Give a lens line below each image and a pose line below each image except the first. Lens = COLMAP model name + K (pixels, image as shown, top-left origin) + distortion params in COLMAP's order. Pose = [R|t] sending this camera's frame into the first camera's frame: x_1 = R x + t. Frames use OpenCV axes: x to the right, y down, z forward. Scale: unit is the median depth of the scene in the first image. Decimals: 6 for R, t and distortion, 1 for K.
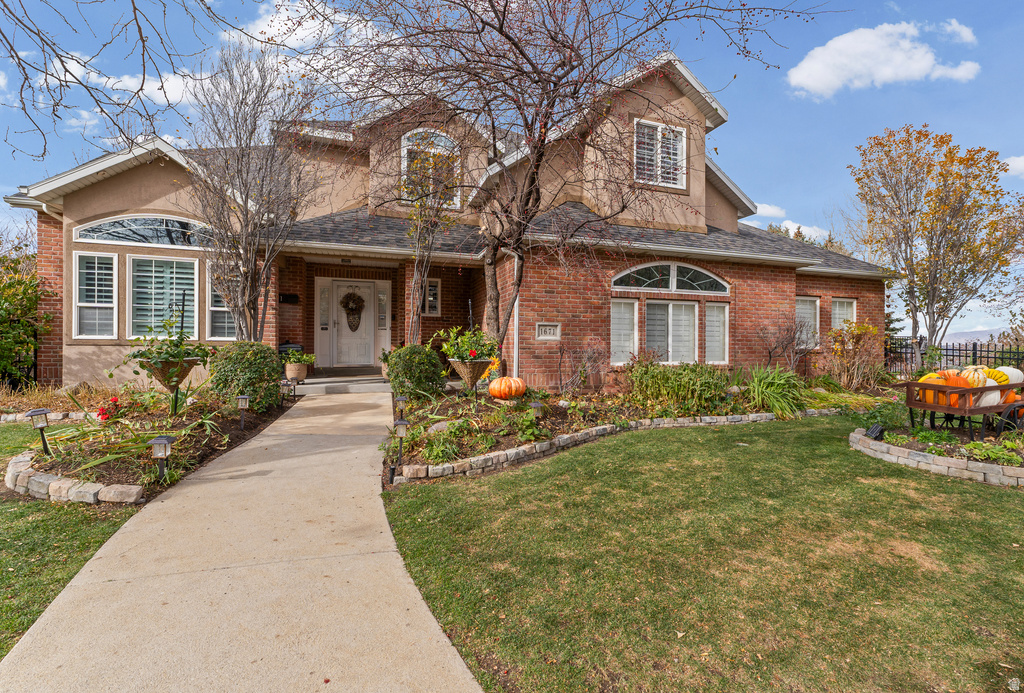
lens RADIAL K [[445.2, 0, 518.5], [0, 445.2, 344.4], [0, 0, 1]] dist [0.013167, -0.001094]
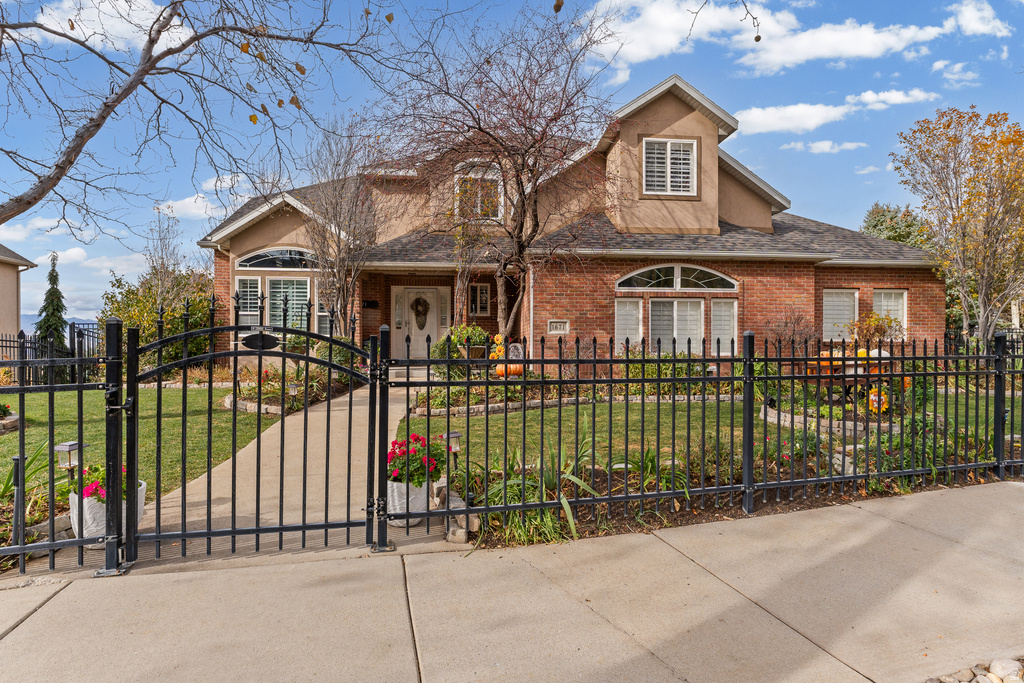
lens RADIAL K [[500.4, 0, 504.6], [0, 500.4, 347.4], [0, 0, 1]] dist [0.004143, 0.001378]
pose [[0.968506, -0.003379, -0.248966, 0.239494], [0.004711, 0.999978, 0.004753, 0.017620], [0.248945, -0.005776, 0.968500, -0.330351]]
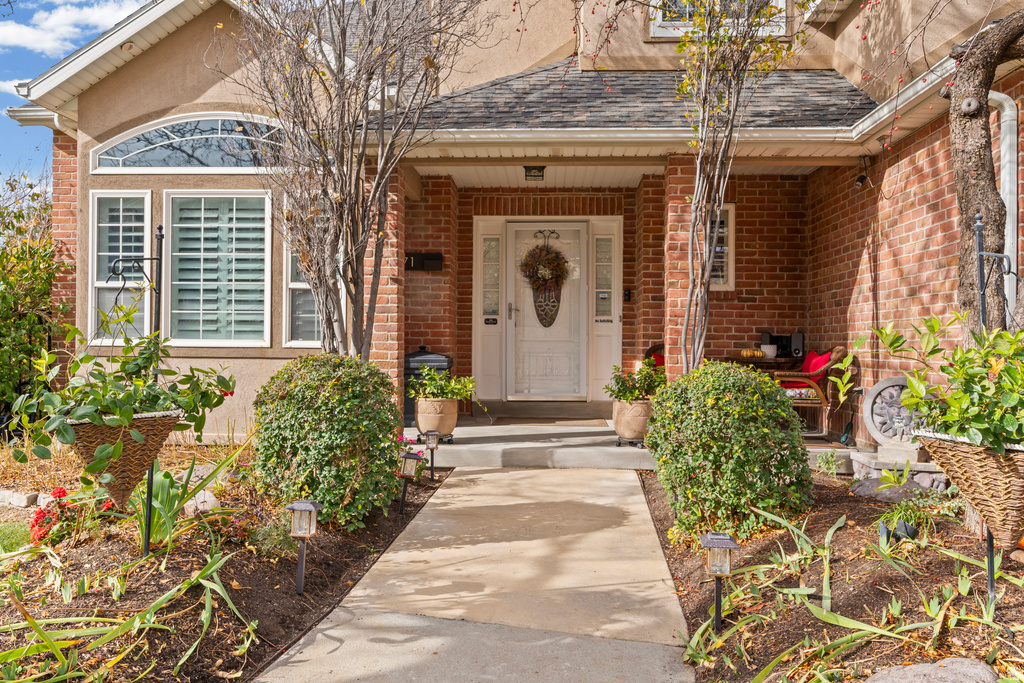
lens RADIAL K [[782.5, 0, 511.9], [0, 782.5, 343.2], [0, 0, 1]] dist [-0.000816, 0.008548]
pose [[0.929097, -0.000225, -0.369835, -0.119769], [-0.000669, 0.999997, -0.002288, -0.011704], [0.369834, 0.002373, 0.929095, 0.262523]]
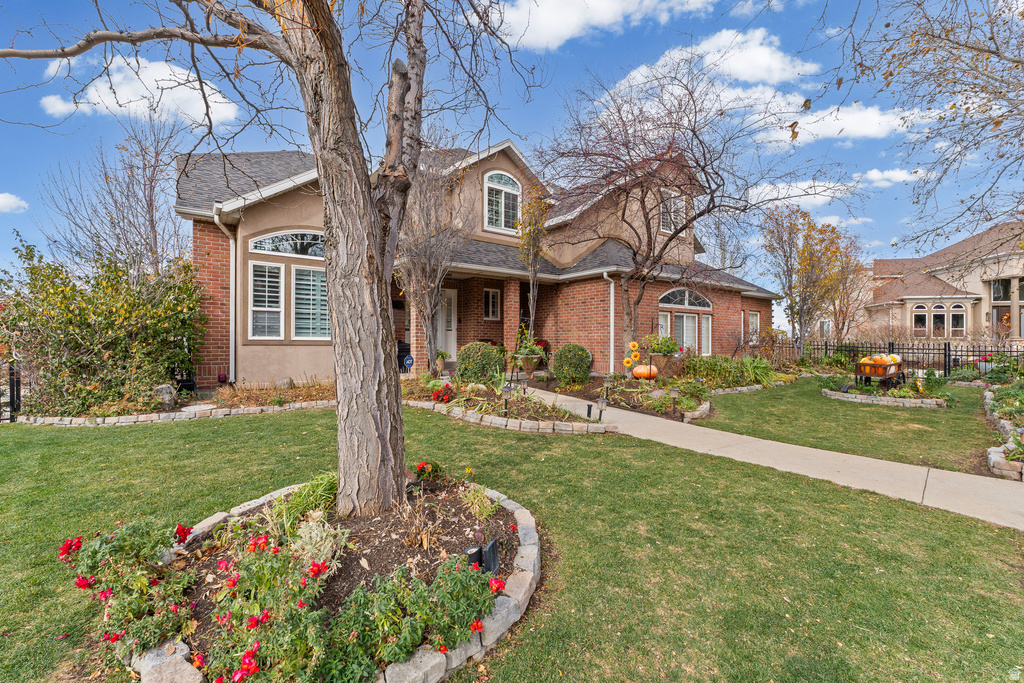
lens RADIAL K [[438.9, 0, 510.2], [0, 438.9, 337.9], [0, 0, 1]] dist [0.012818, 0.000187]
pose [[0.952255, 0.000331, 0.305302, -0.665341], [0.000878, 0.999992, -0.003824, -0.011297], [-0.305301, 0.003909, 0.952248, -0.219732]]
